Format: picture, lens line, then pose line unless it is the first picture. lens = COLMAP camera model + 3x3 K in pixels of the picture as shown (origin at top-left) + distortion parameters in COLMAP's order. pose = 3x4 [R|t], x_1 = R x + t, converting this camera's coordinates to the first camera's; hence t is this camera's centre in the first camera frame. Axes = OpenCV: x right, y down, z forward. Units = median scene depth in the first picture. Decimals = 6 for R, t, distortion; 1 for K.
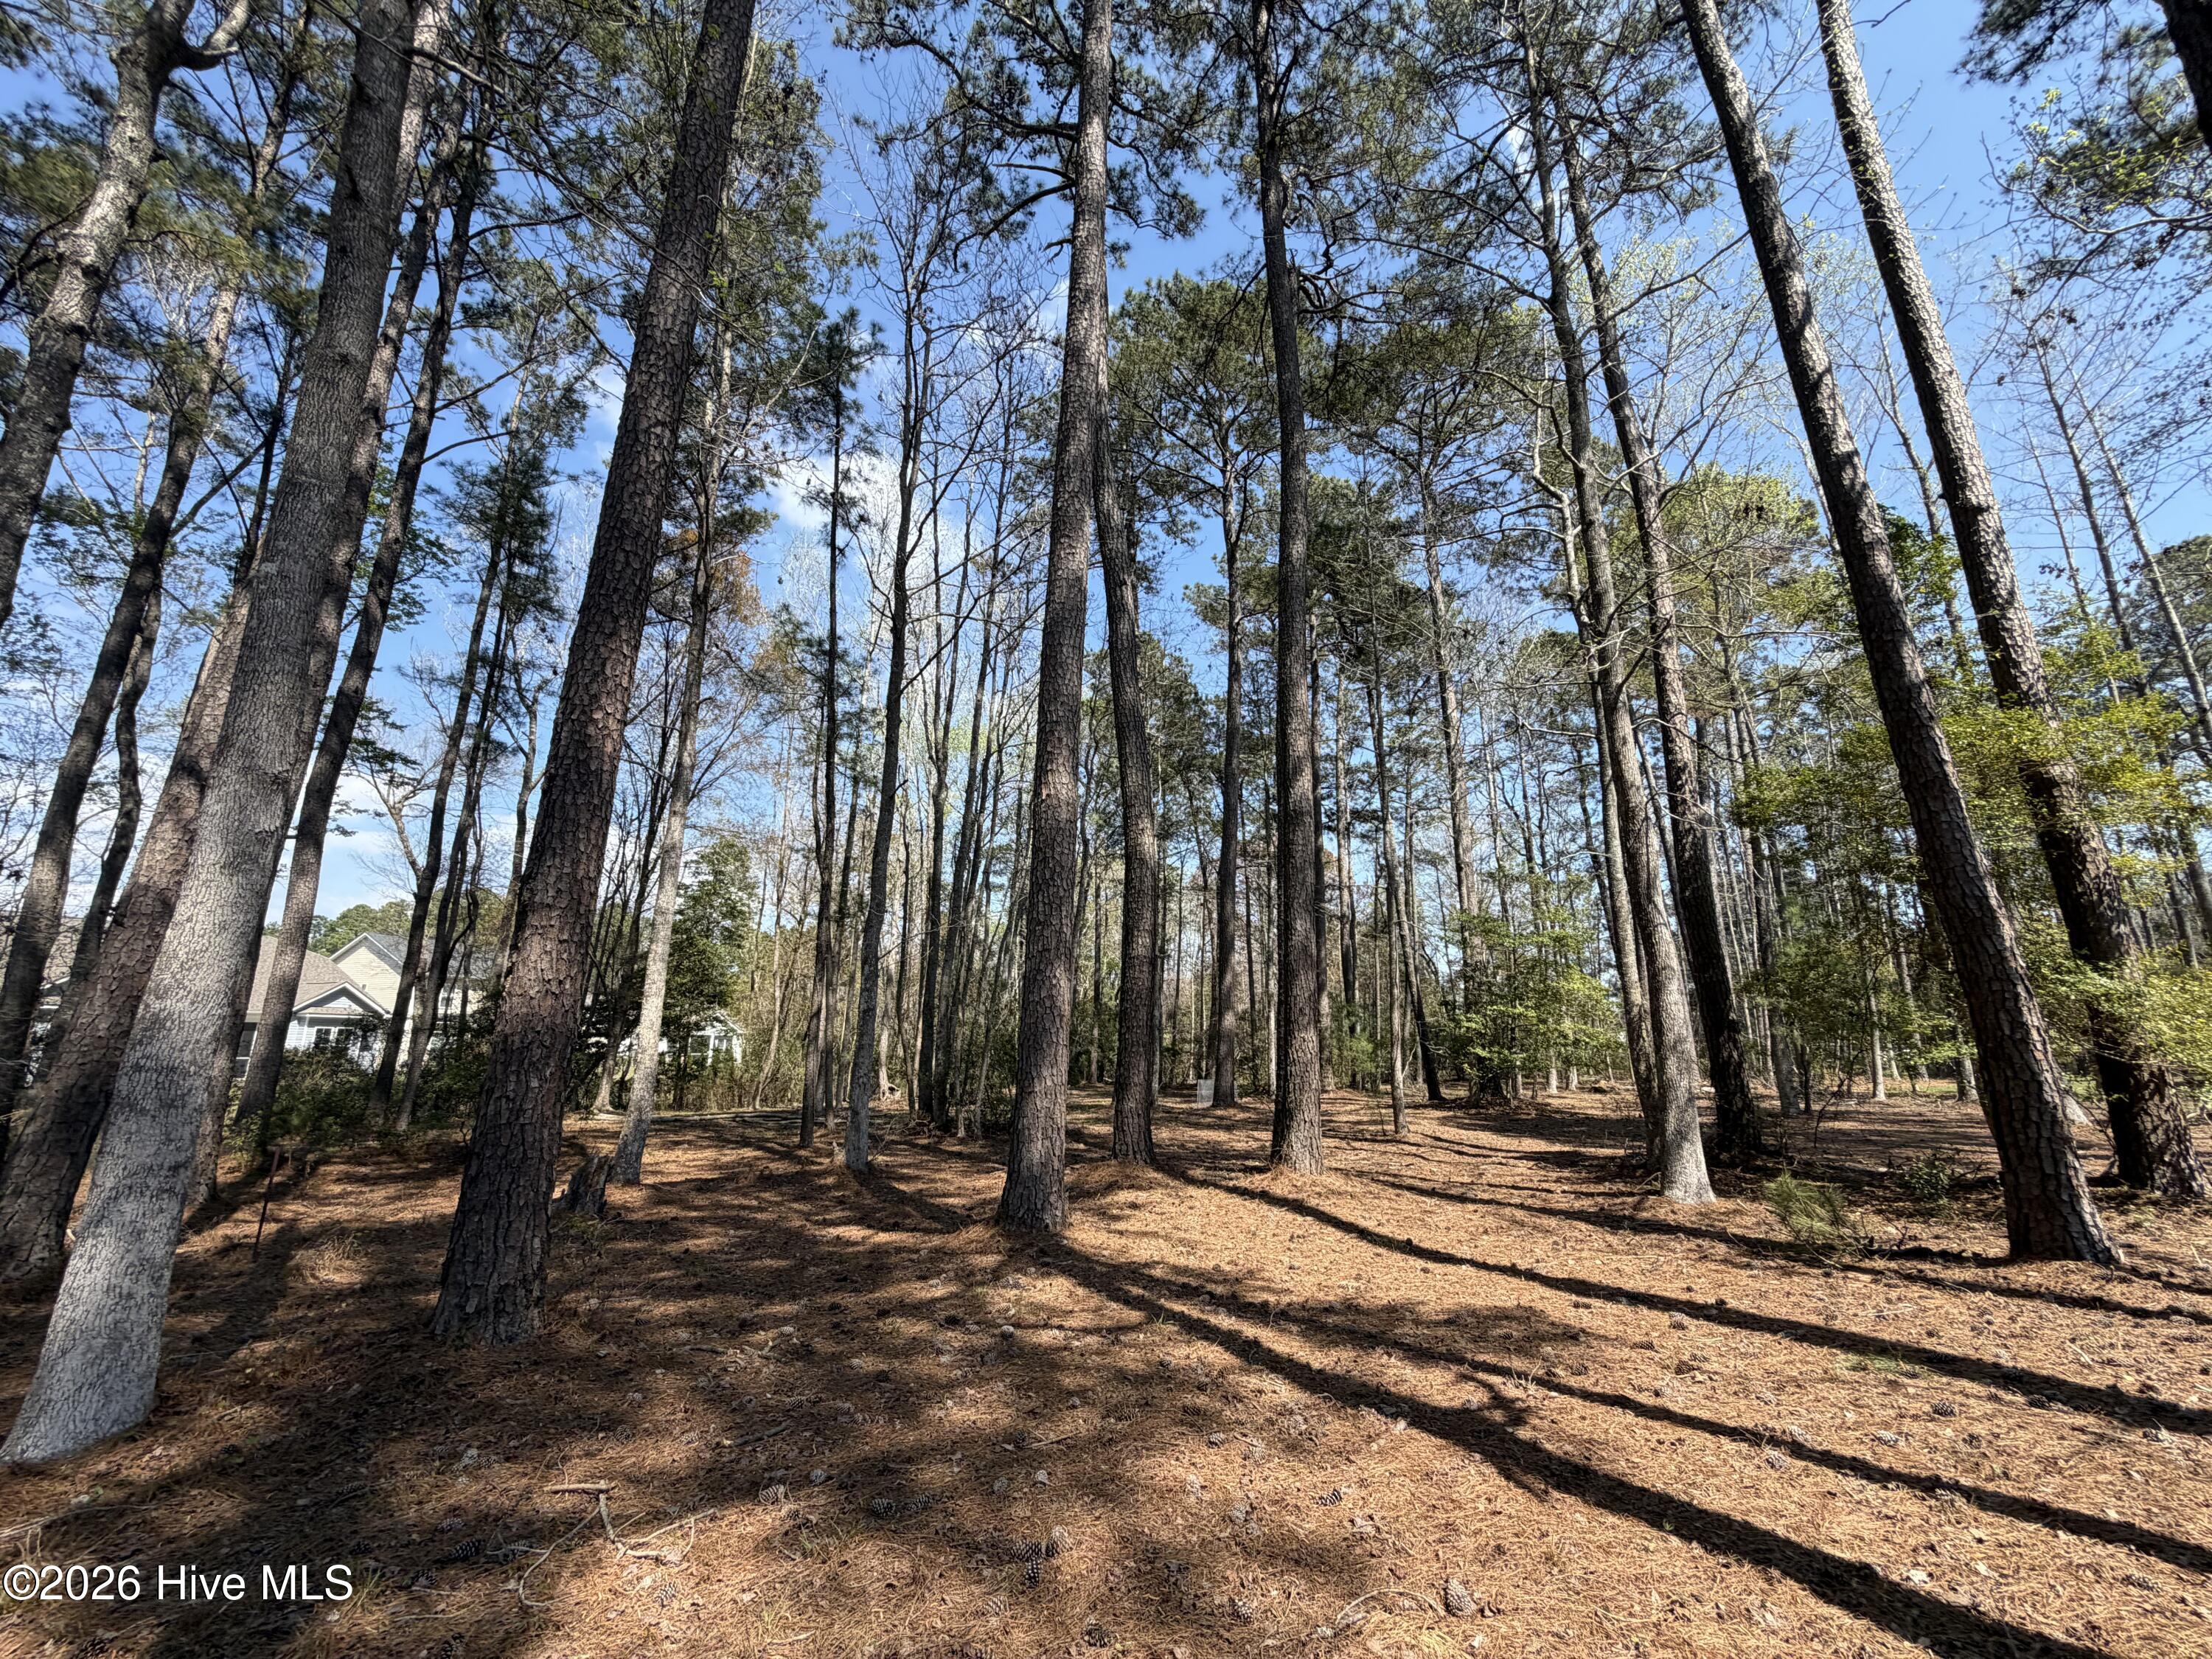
lens RADIAL K [[882.3, 0, 1099.1], [0, 882.3, 826.8], [0, 0, 1]] dist [-0.000132, 0.000735]
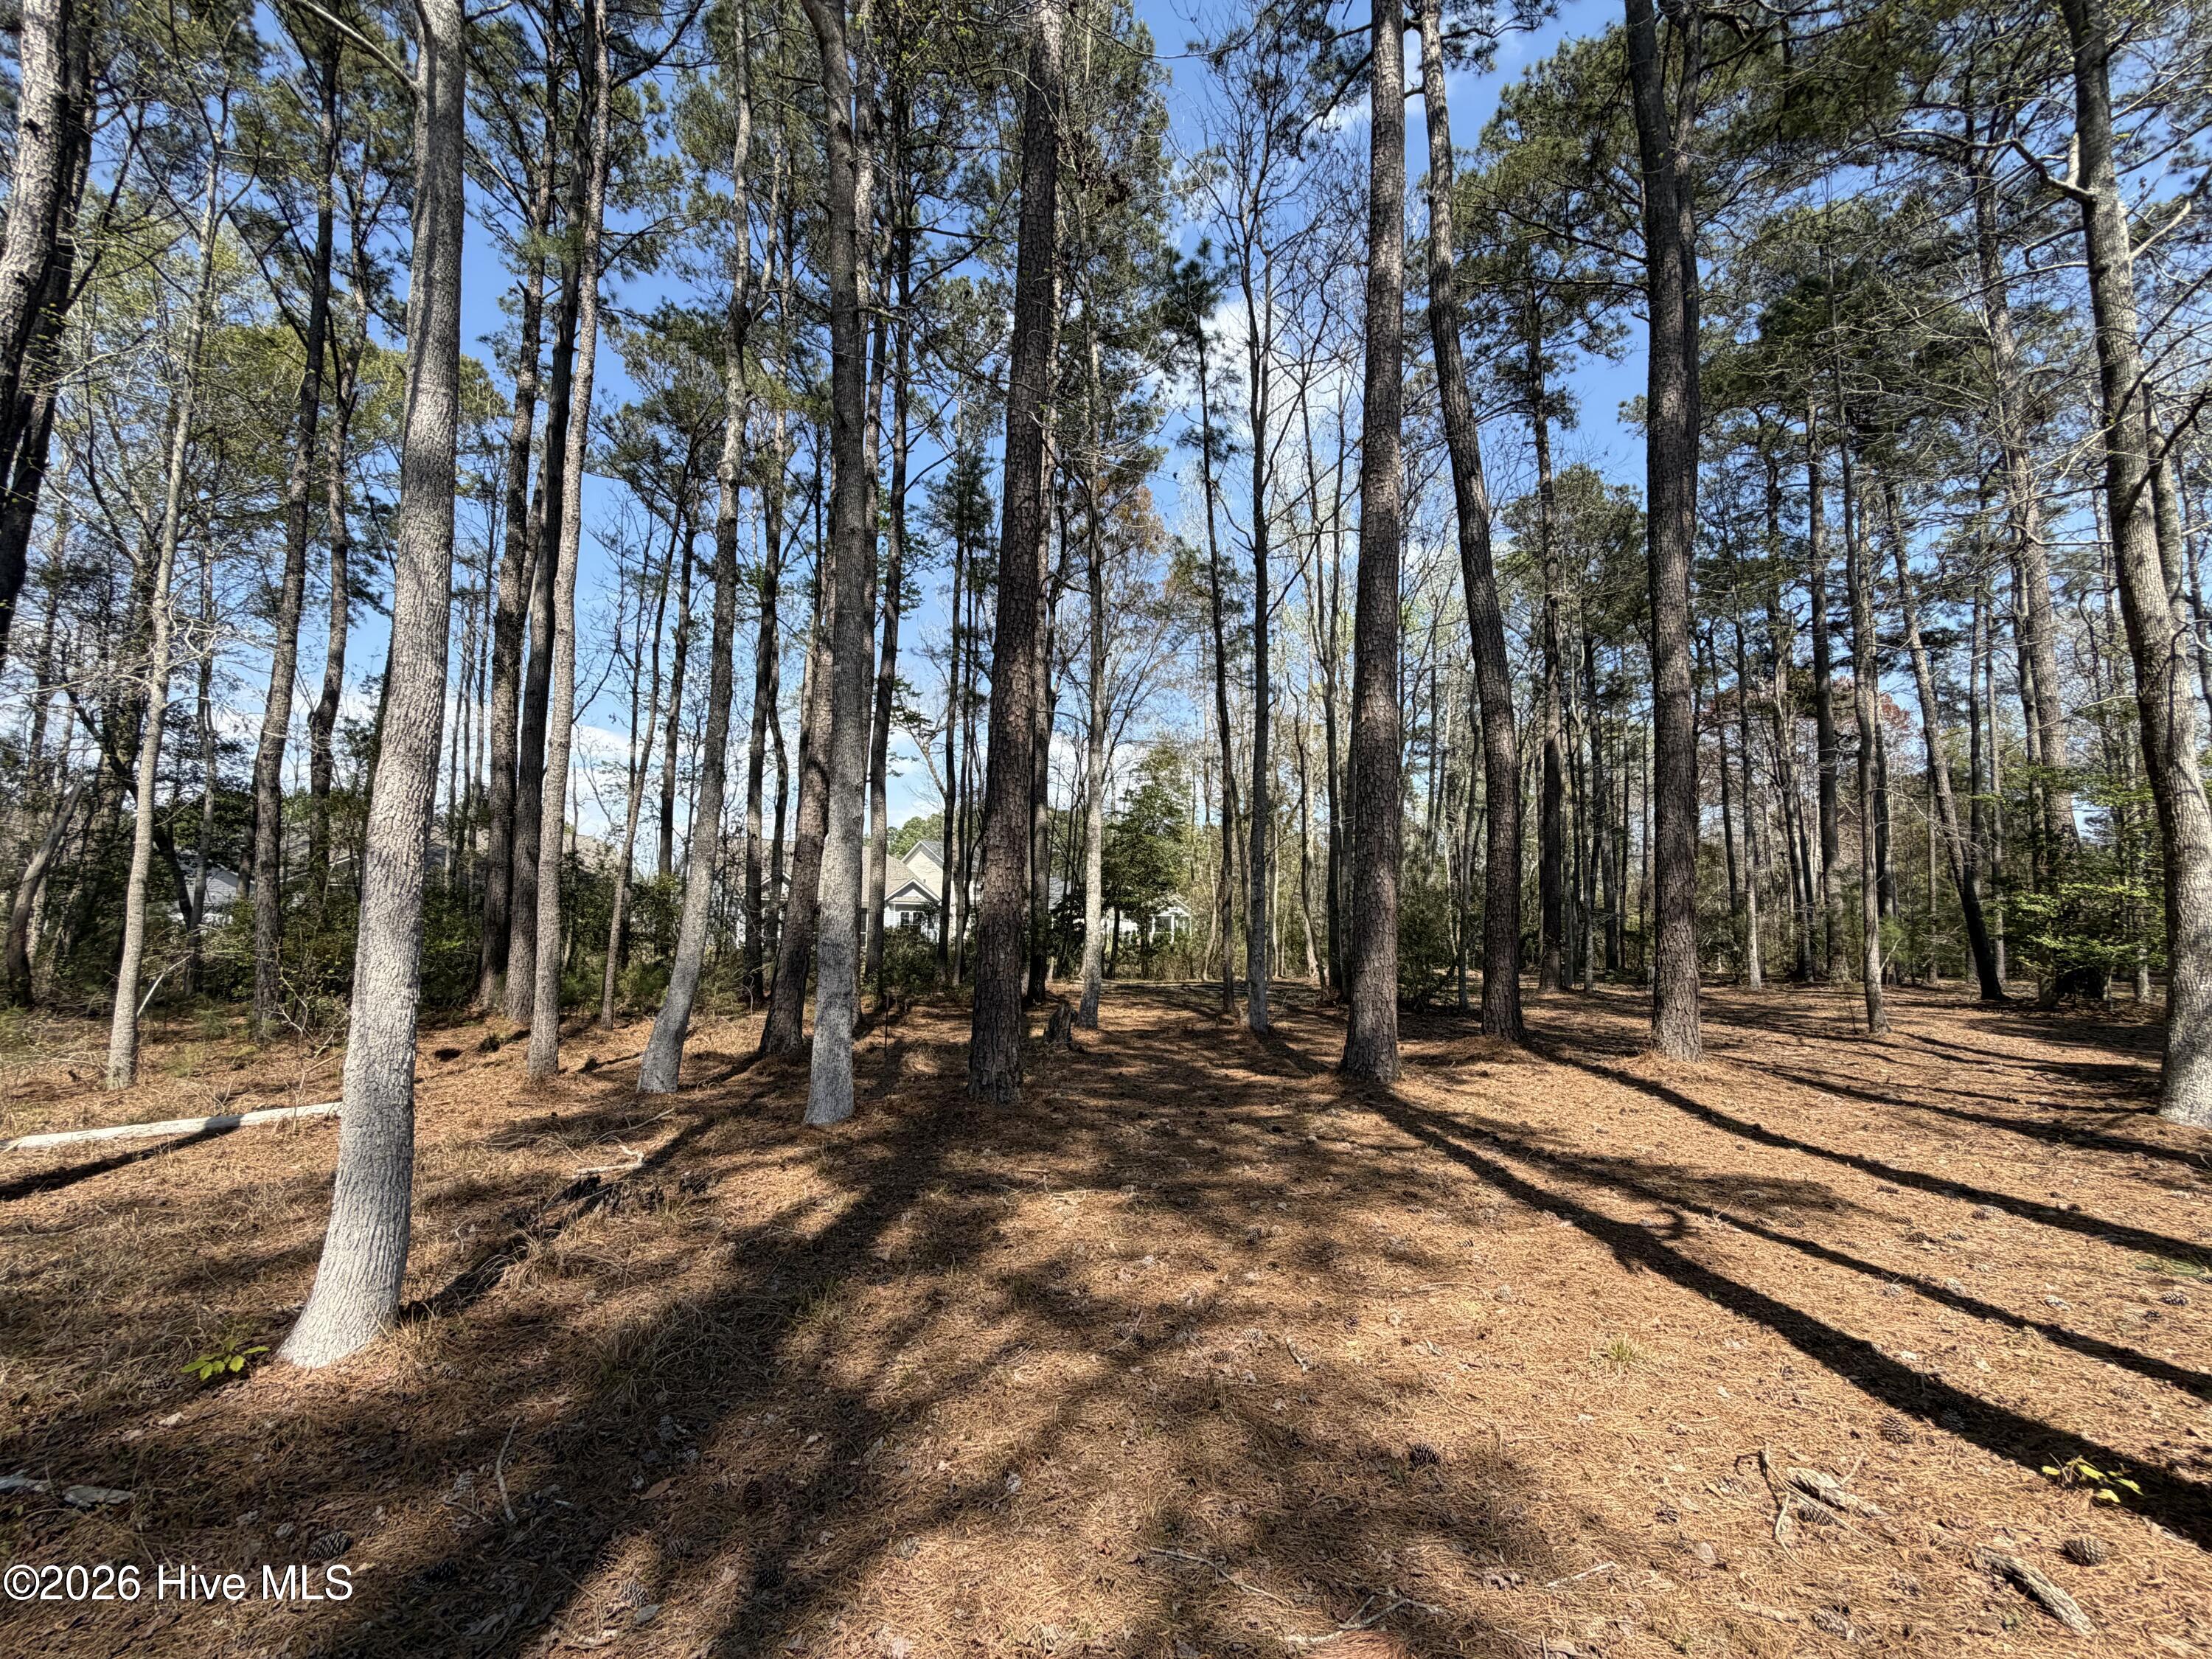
lens RADIAL K [[880.9, 0, 1099.3], [0, 880.9, 828.0], [0, 0, 1]] dist [-0.000610, -0.000004]
pose [[0.880993, -0.046198, -0.470868, 0.170959], [0.108222, 0.988513, 0.105498, -0.055244], [0.460585, -0.143902, 0.875873, -0.177687]]
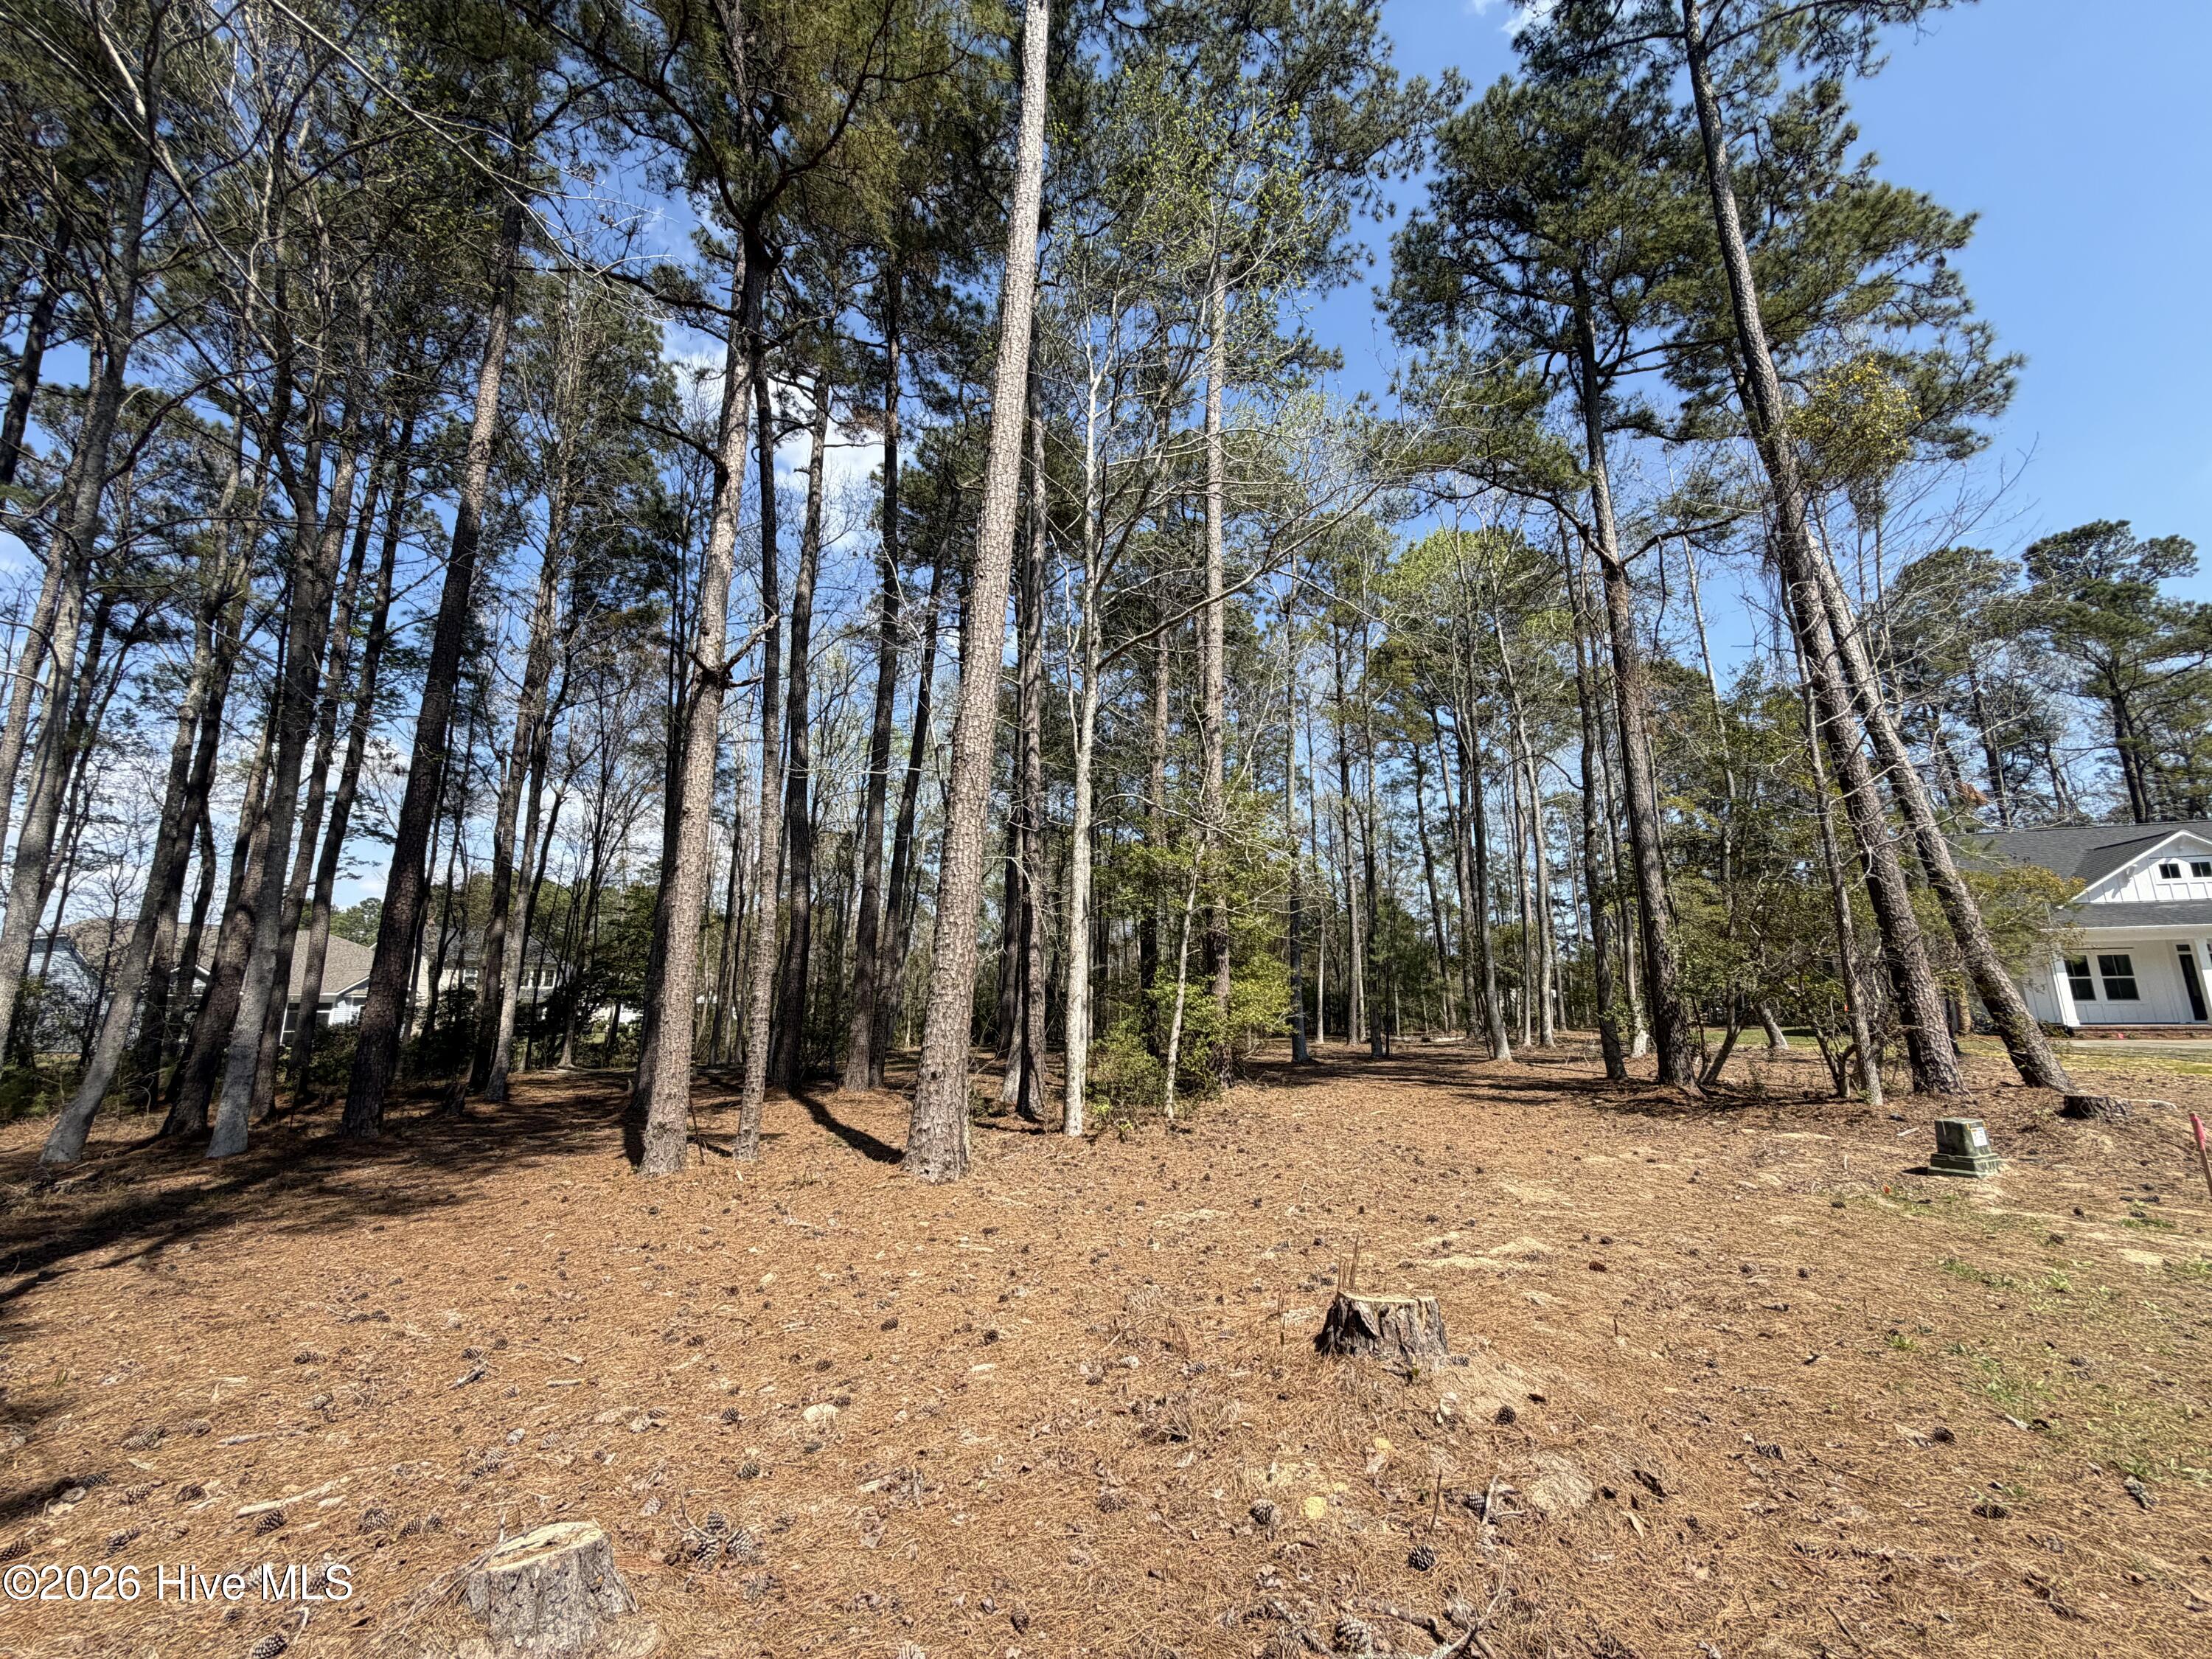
lens RADIAL K [[880.6, 0, 1100.9], [0, 880.6, 826.8], [0, 0, 1]] dist [-0.000957, -0.000224]
pose [[0.999138, -0.021845, -0.035286, 1.127646], [0.023432, 0.998702, 0.045215, -0.307759], [0.034252, -0.046003, 0.998354, -1.049169]]
